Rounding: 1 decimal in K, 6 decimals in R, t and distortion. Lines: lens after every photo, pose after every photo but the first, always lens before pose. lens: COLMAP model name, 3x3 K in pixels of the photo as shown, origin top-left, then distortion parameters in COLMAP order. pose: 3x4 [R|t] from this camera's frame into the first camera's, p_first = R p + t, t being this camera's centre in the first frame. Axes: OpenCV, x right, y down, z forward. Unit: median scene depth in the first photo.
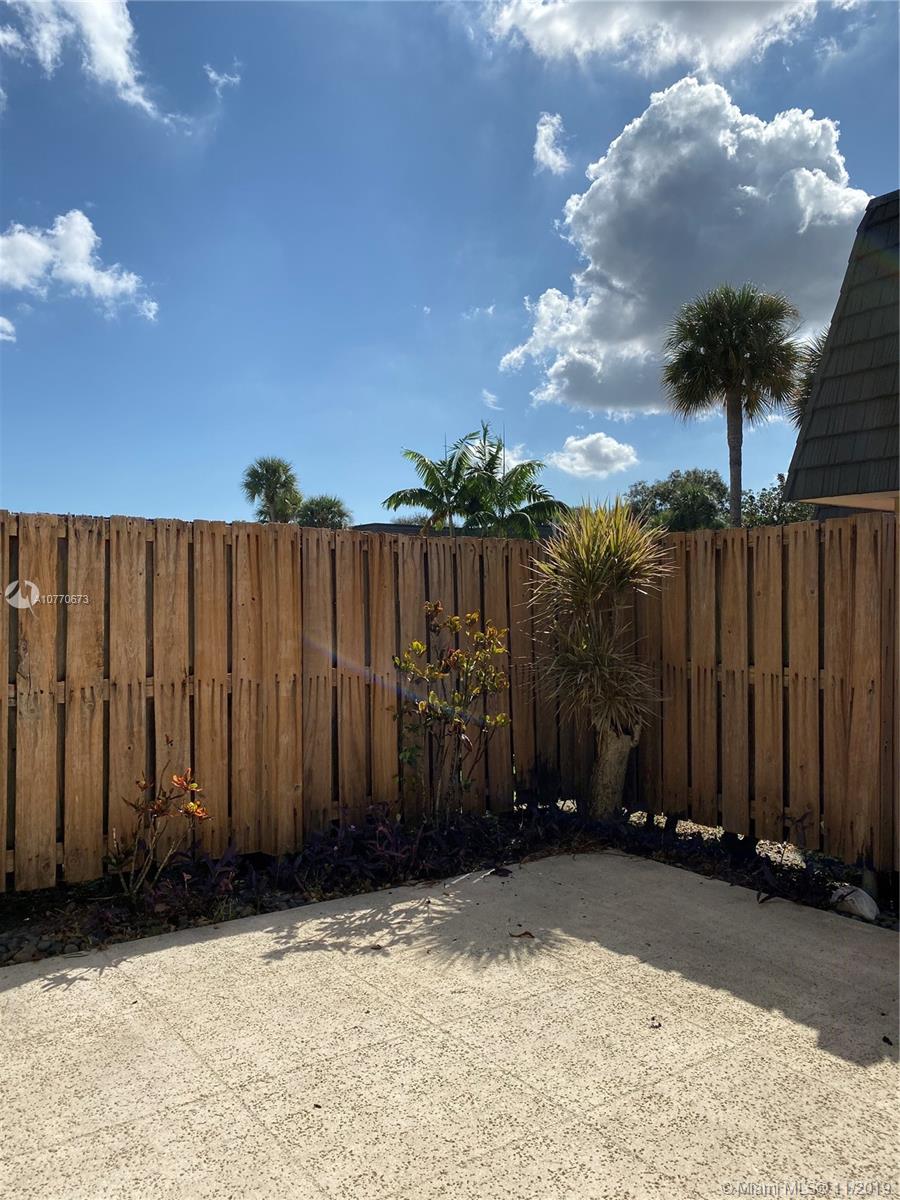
lens RADIAL K [[918.9, 0, 450.0], [0, 918.9, 600.0], [0, 0, 1]] dist [0.041739, -0.086666]
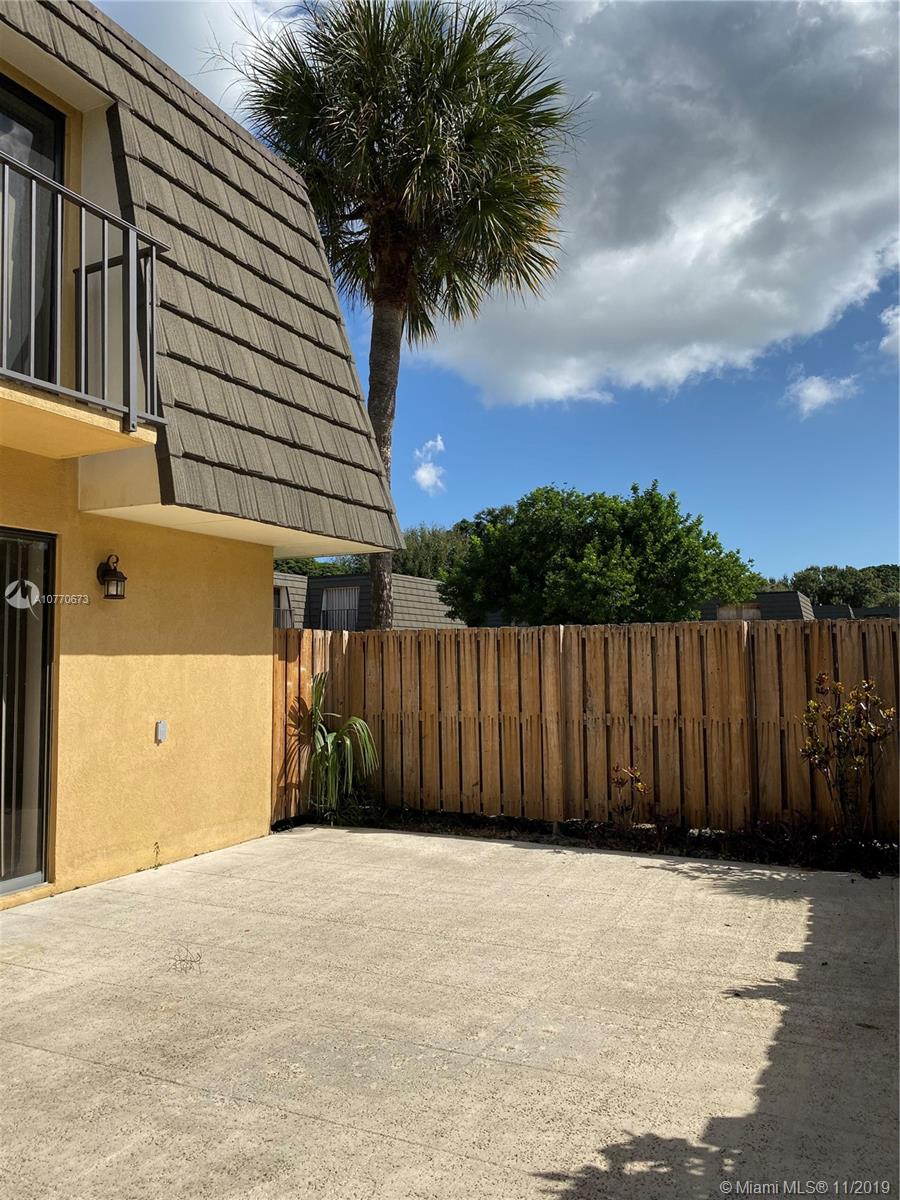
lens RADIAL K [[918.9, 0, 450.0], [0, 918.9, 600.0], [0, 0, 1]] dist [0.041739, -0.086666]
pose [[0.502624, -0.062639, -0.862233, 0.916554], [0.011031, 0.997755, -0.066054, -0.019857], [0.864435, 0.023689, 0.502186, -0.197480]]
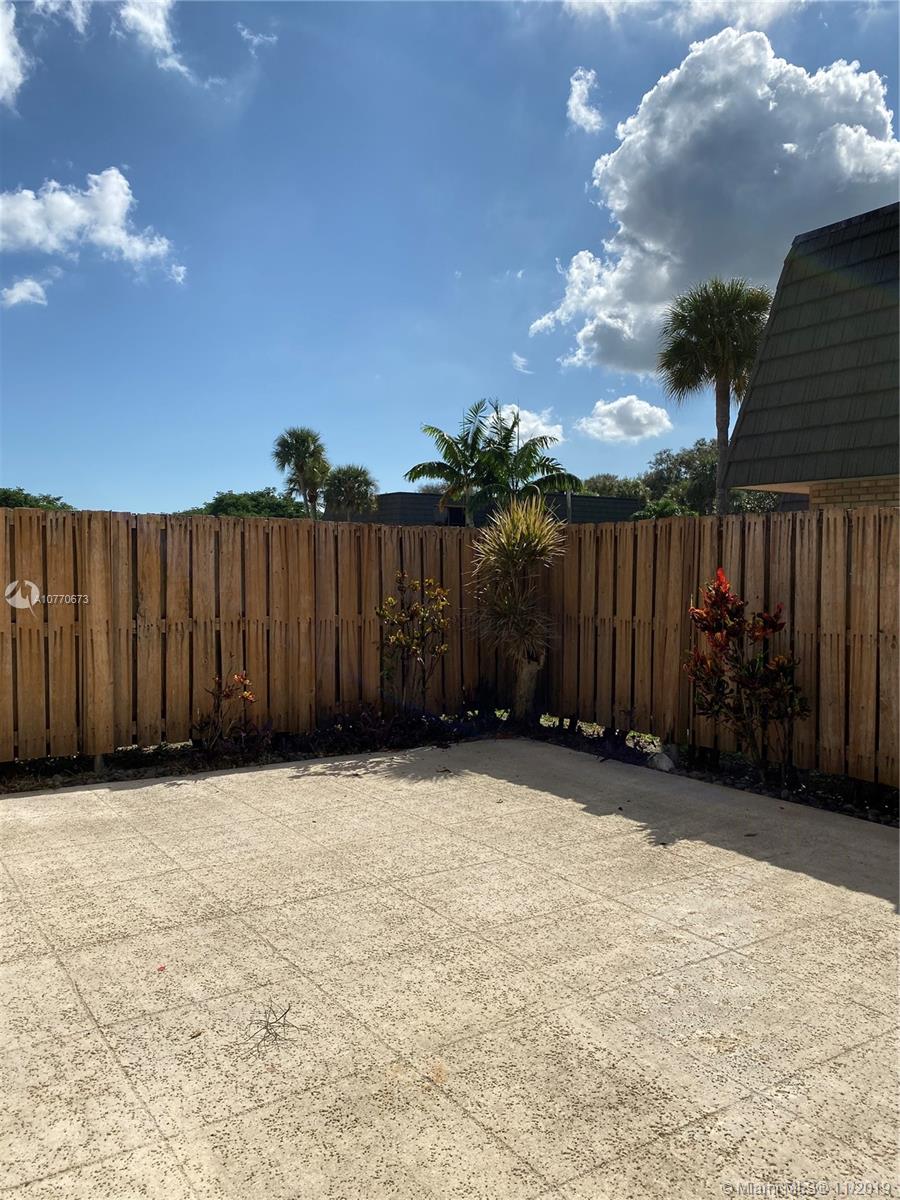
lens RADIAL K [[900.6, 0, 464.8], [0, 900.6, 606.1], [0, 0, 1]] dist [0.051558, -0.072880]
pose [[0.999890, 0.008191, -0.012333, 0.106425], [-0.007629, 0.998962, 0.044911, -0.007912], [0.012688, -0.044812, 0.998915, -0.492104]]
